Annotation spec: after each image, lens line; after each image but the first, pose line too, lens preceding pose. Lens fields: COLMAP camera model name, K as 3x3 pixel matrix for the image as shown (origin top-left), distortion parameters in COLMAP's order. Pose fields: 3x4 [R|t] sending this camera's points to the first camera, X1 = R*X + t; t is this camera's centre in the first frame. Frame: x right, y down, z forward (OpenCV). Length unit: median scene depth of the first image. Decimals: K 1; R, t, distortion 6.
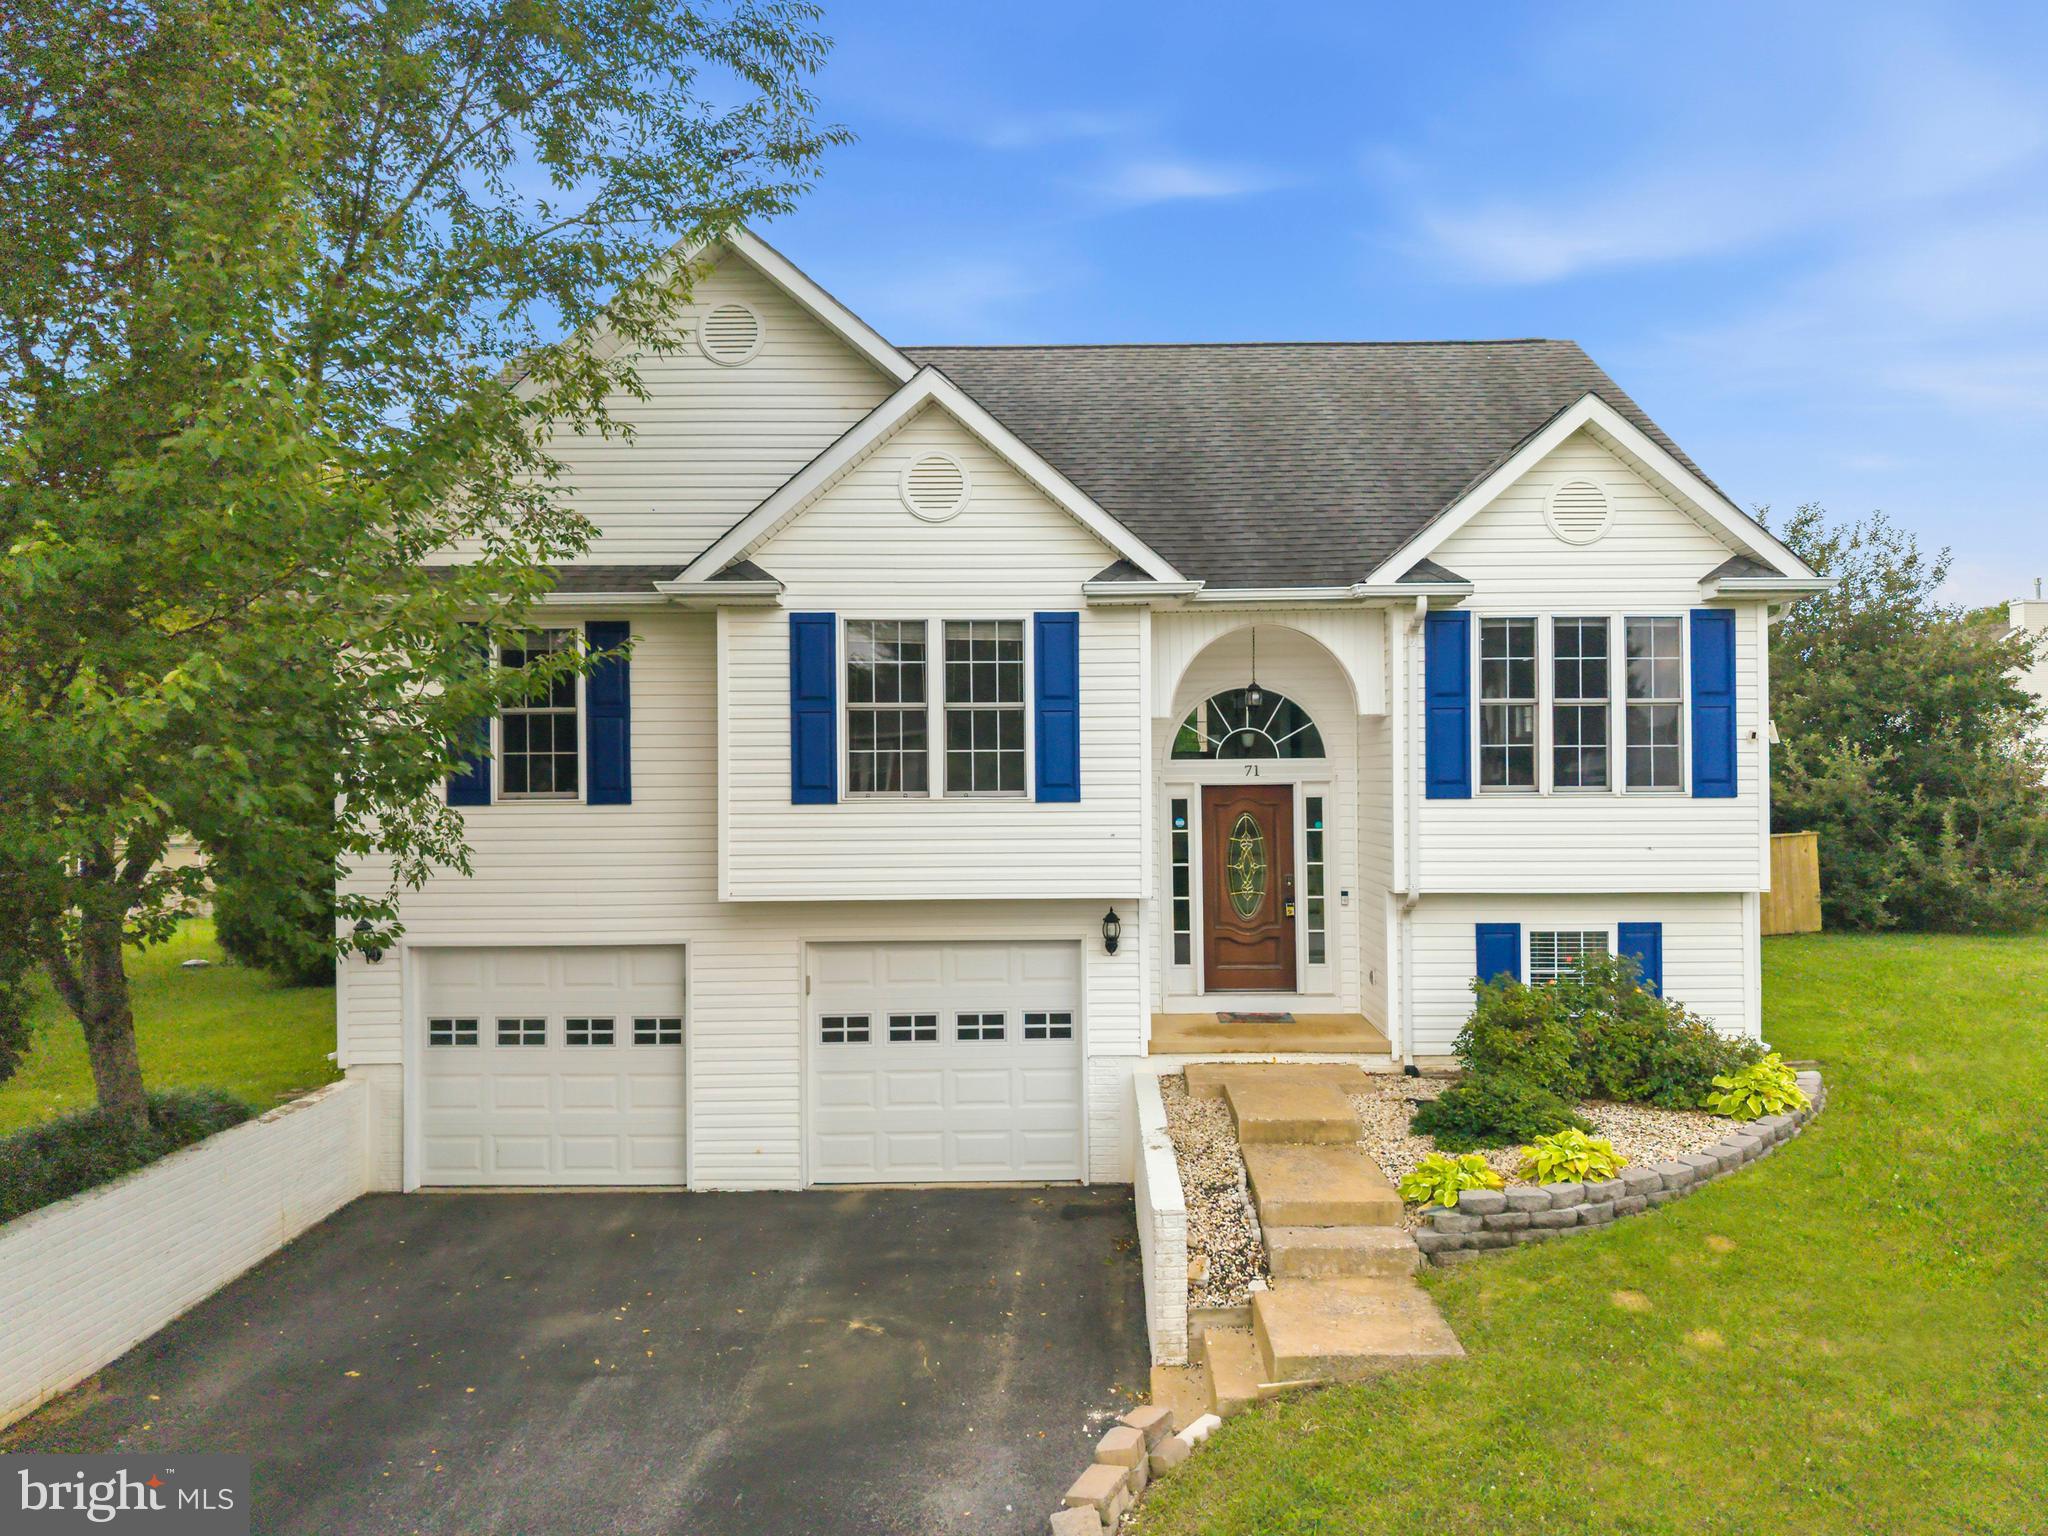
lens RADIAL K [[1462.9, 0, 1064.3], [0, 1462.9, 764.7], [0, 0, 1]] dist [0.032151, -0.002643]
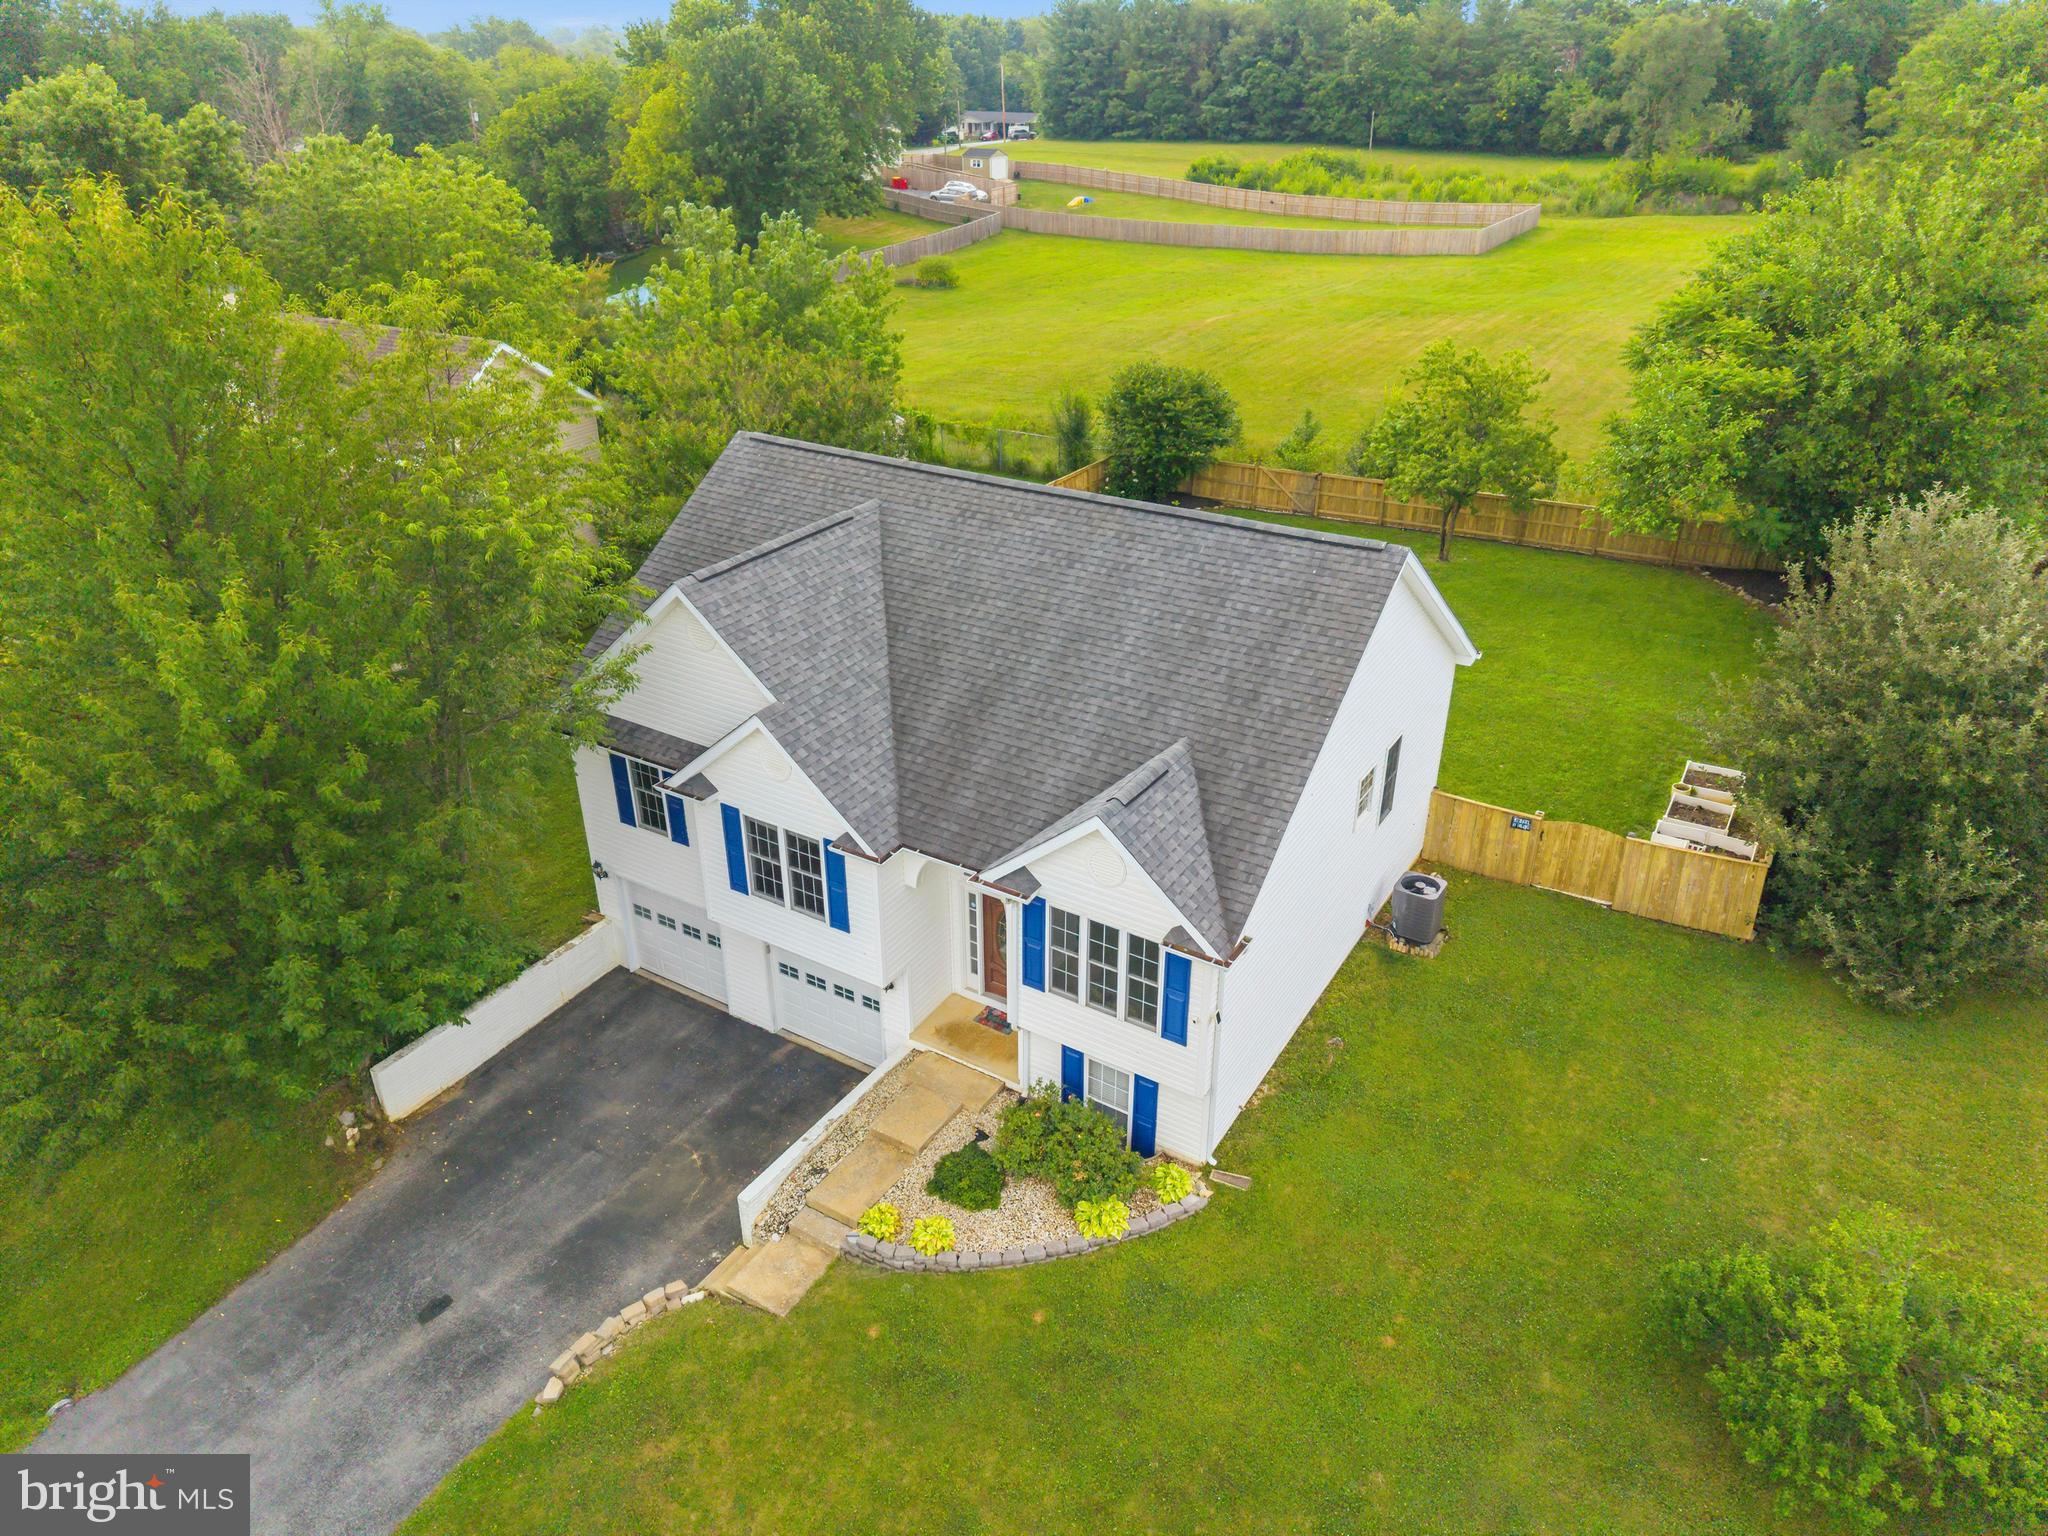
lens RADIAL K [[1374.3, 0, 1024.0], [0, 1374.3, 768.0], [0, 0, 1]] dist [0.009856, -0.004644]
pose [[0.854730, 0.249131, -0.455380, 0.928250], [-0.002265, 0.879076, 0.476677, -0.975678], [0.519069, -0.406398, 0.751936, -0.101462]]
